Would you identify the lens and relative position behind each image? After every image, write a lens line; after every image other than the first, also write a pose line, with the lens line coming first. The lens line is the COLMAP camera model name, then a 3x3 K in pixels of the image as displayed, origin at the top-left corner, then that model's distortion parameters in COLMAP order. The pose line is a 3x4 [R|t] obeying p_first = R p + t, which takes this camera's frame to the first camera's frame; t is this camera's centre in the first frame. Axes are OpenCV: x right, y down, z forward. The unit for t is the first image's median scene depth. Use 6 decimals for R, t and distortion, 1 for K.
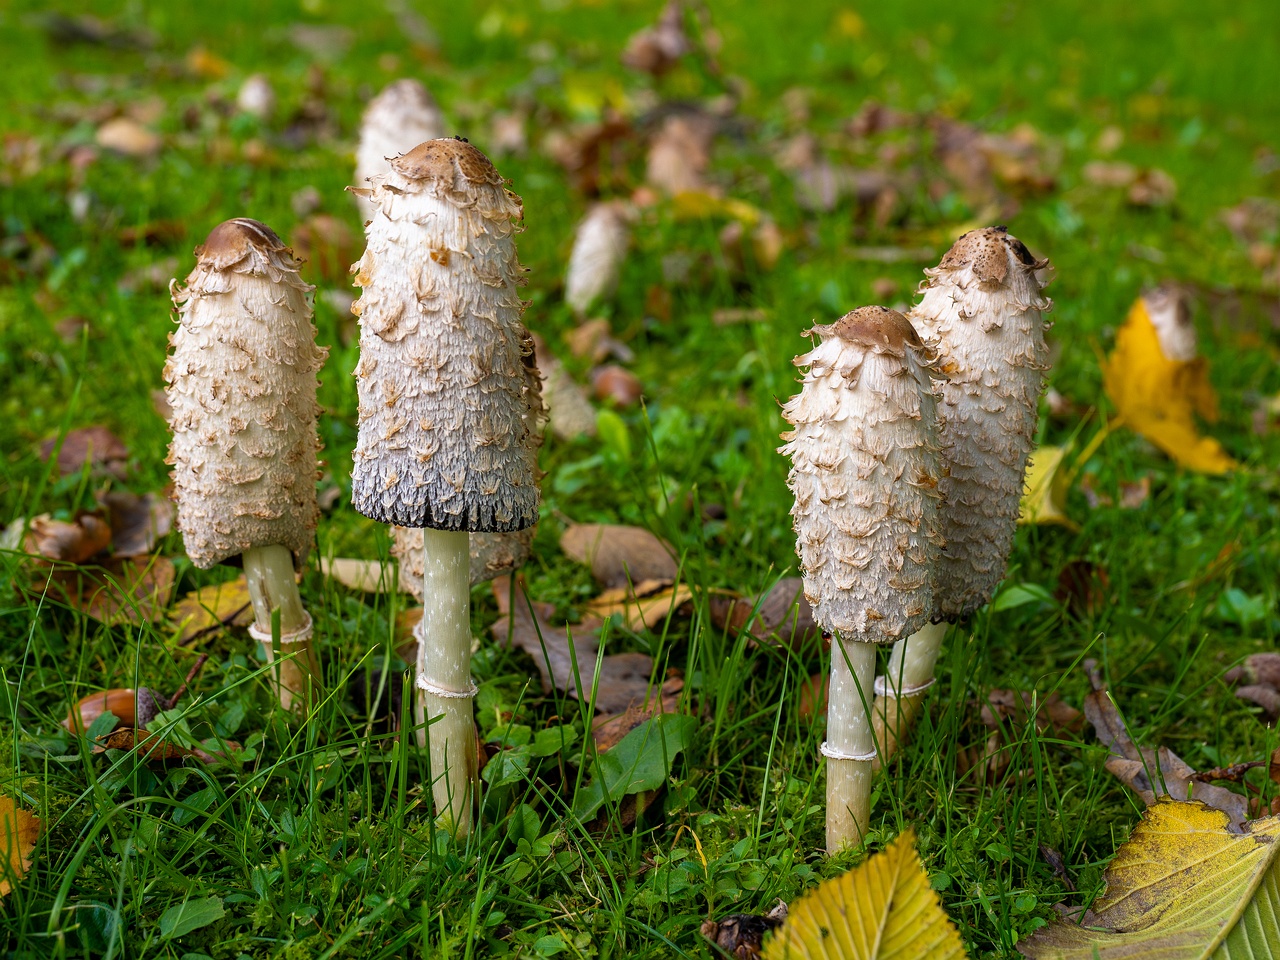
lens RADIAL K [[1745.7, 0, 640.0], [0, 1745.7, 480.0], [0, 0, 1]] dist [0.009908, -0.020838]
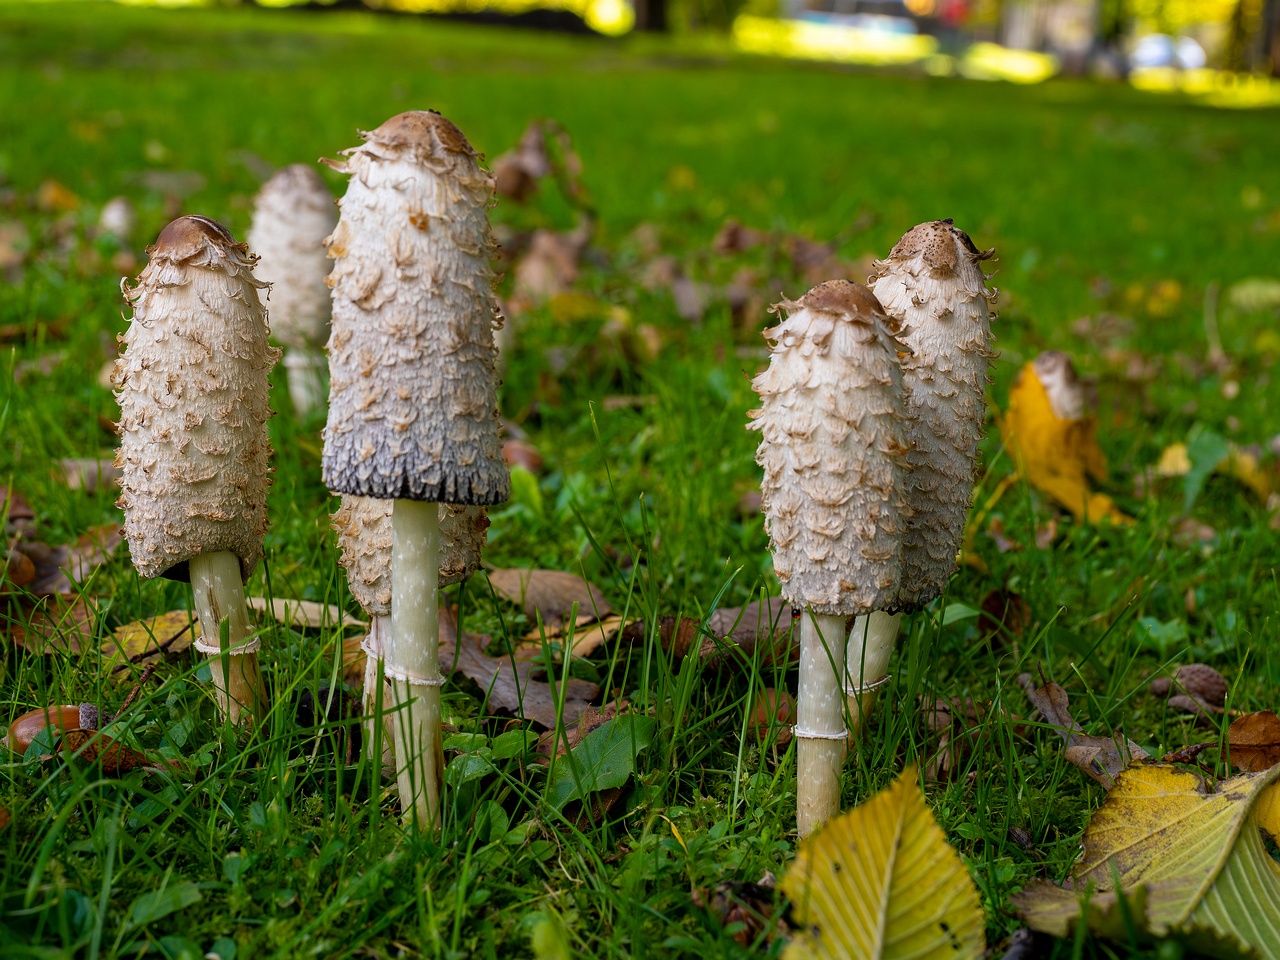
lens RADIAL K [[1741.7, 0, 611.2], [0, 1741.7, 507.9], [0, 0, 1]] dist [0.007020, -0.017006]
pose [[0.996842, -0.015896, 0.077807, -0.075091], [0.021720, 0.996978, -0.074582, 0.099655], [-0.076386, 0.076036, 0.994175, 0.009343]]
